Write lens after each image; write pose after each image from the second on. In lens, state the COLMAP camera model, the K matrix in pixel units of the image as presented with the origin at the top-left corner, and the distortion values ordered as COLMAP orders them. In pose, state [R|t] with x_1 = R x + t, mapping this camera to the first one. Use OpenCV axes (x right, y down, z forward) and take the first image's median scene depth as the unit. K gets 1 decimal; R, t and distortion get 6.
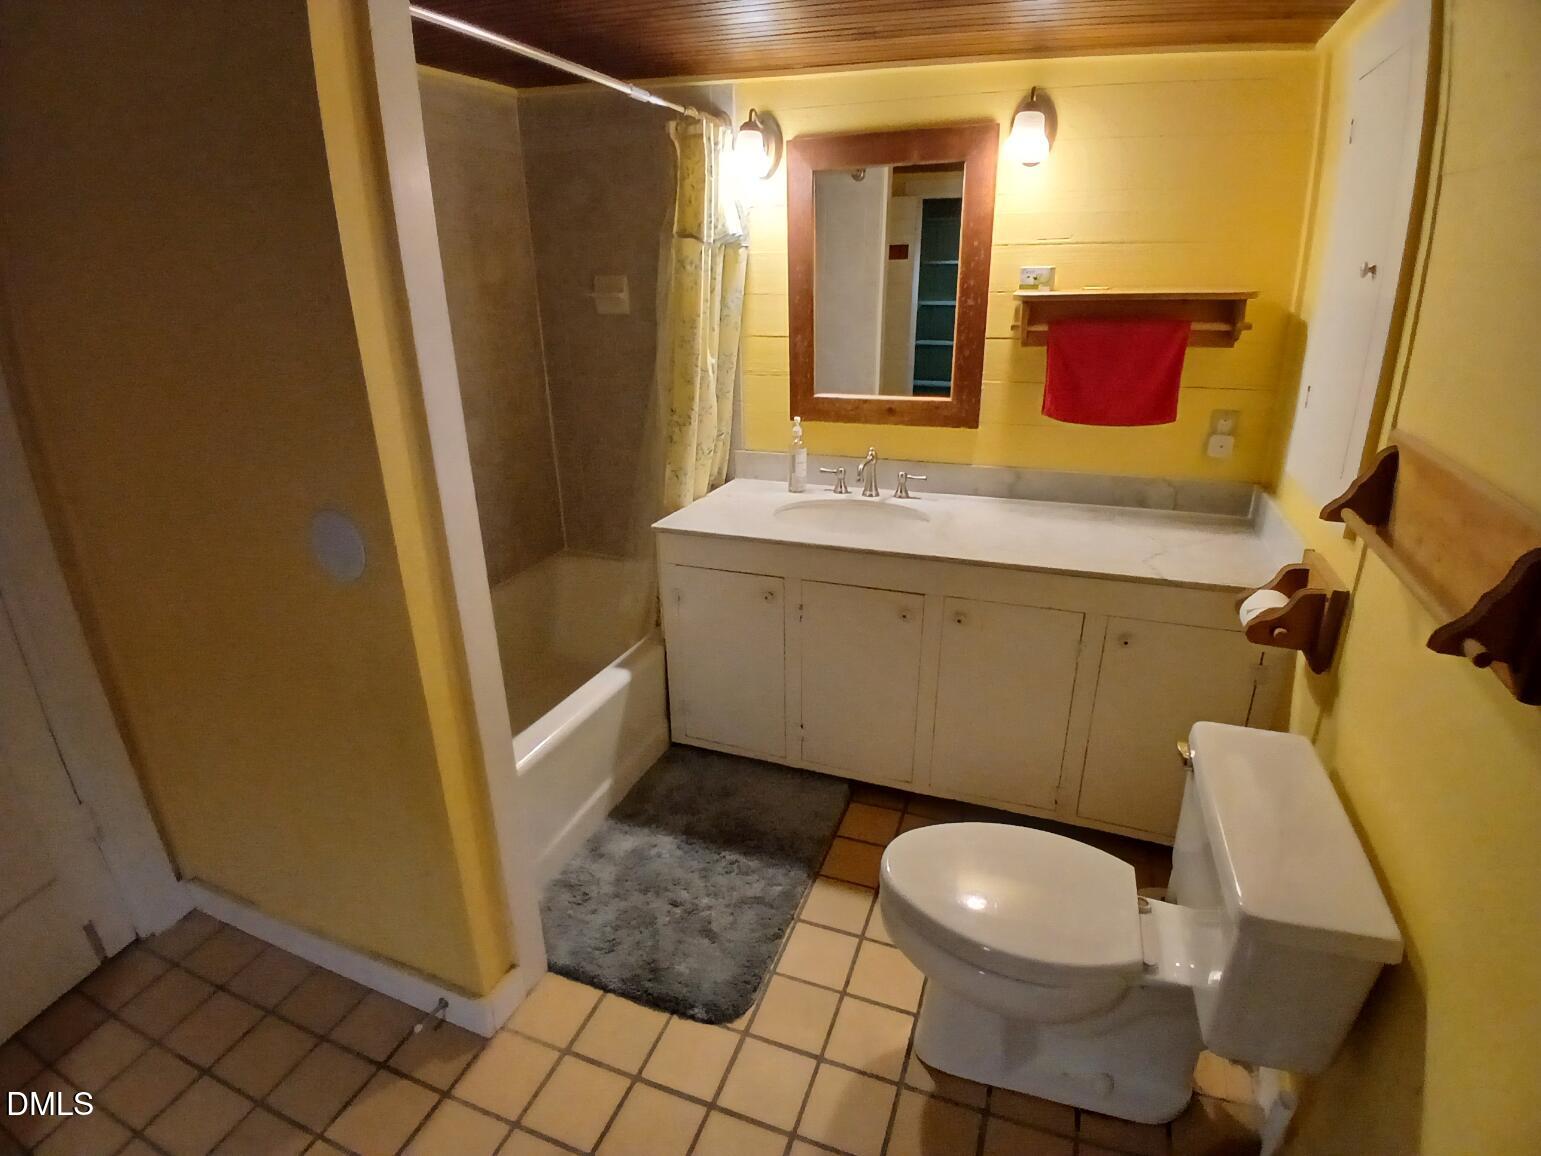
lens RADIAL K [[747.1, 0, 771.4], [0, 747.1, 568.0], [0, 0, 1]] dist [0.002290, -0.044534]
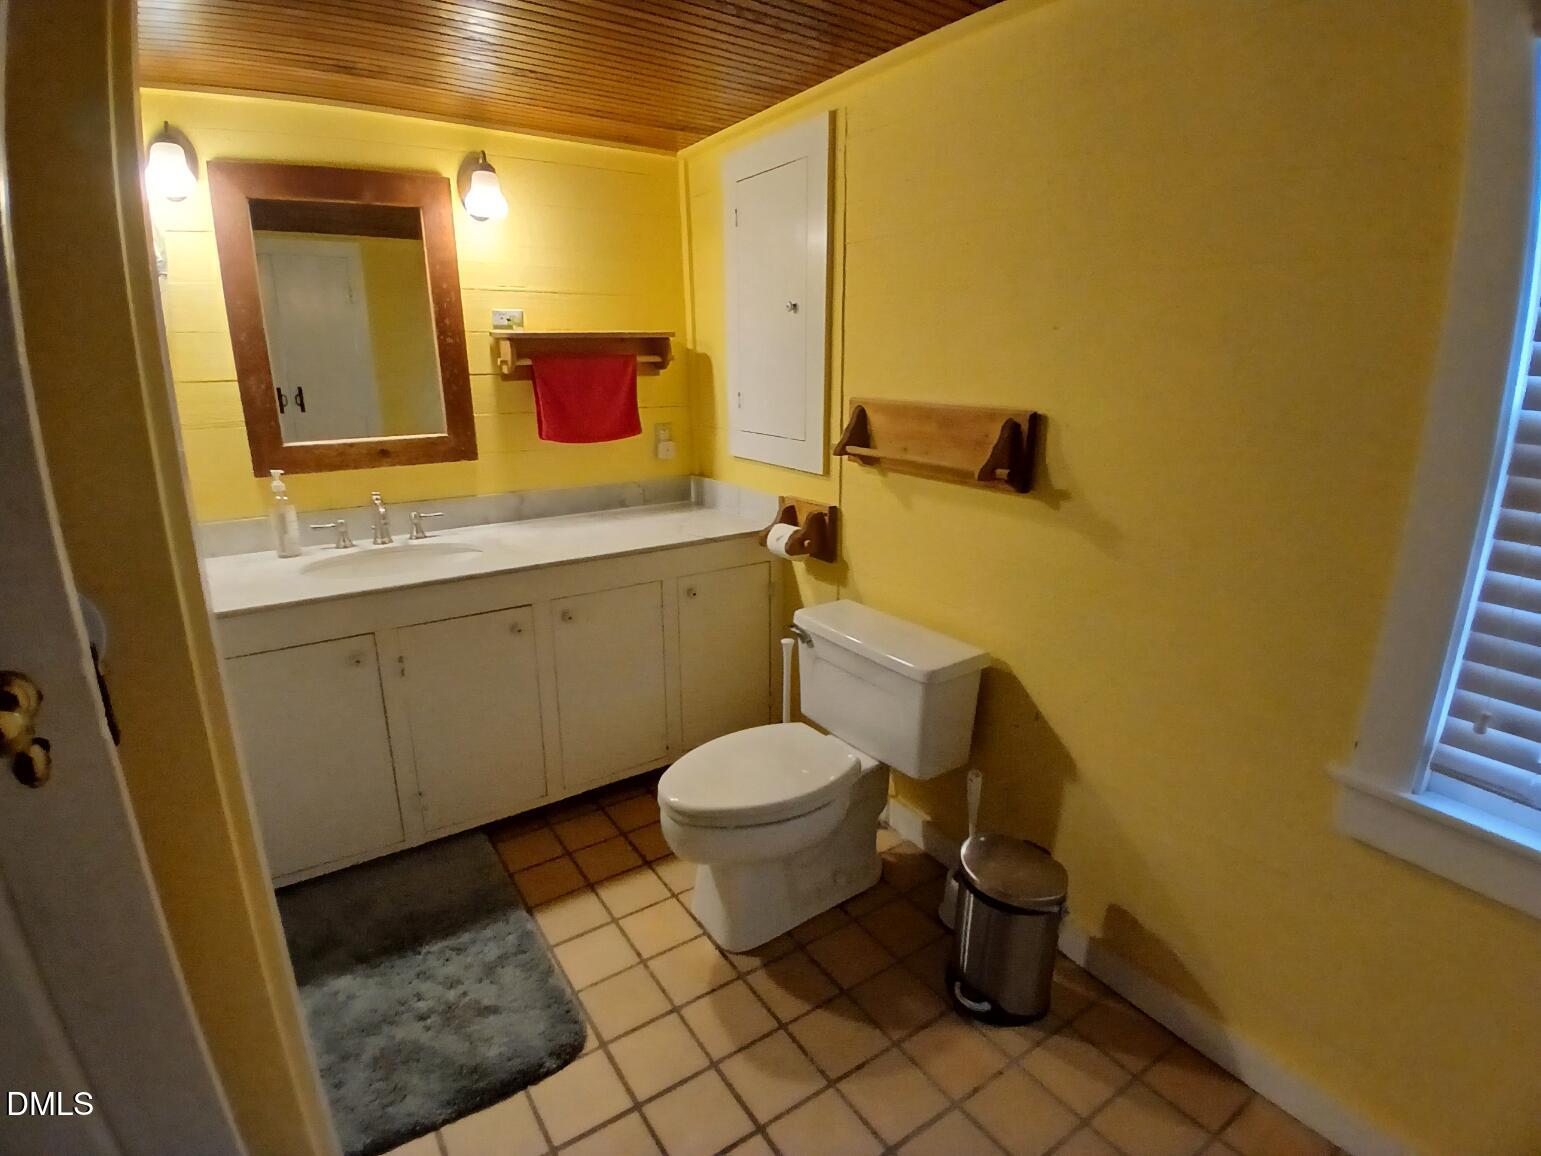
lens RADIAL K [[747.1, 0, 771.4], [0, 747.1, 568.0], [0, 0, 1]] dist [0.002290, -0.044534]
pose [[0.592208, -0.207303, 0.778662, -0.371425], [0.279032, 0.959311, 0.043180, 0.032304], [-0.755930, 0.191700, 0.625956, 0.073637]]
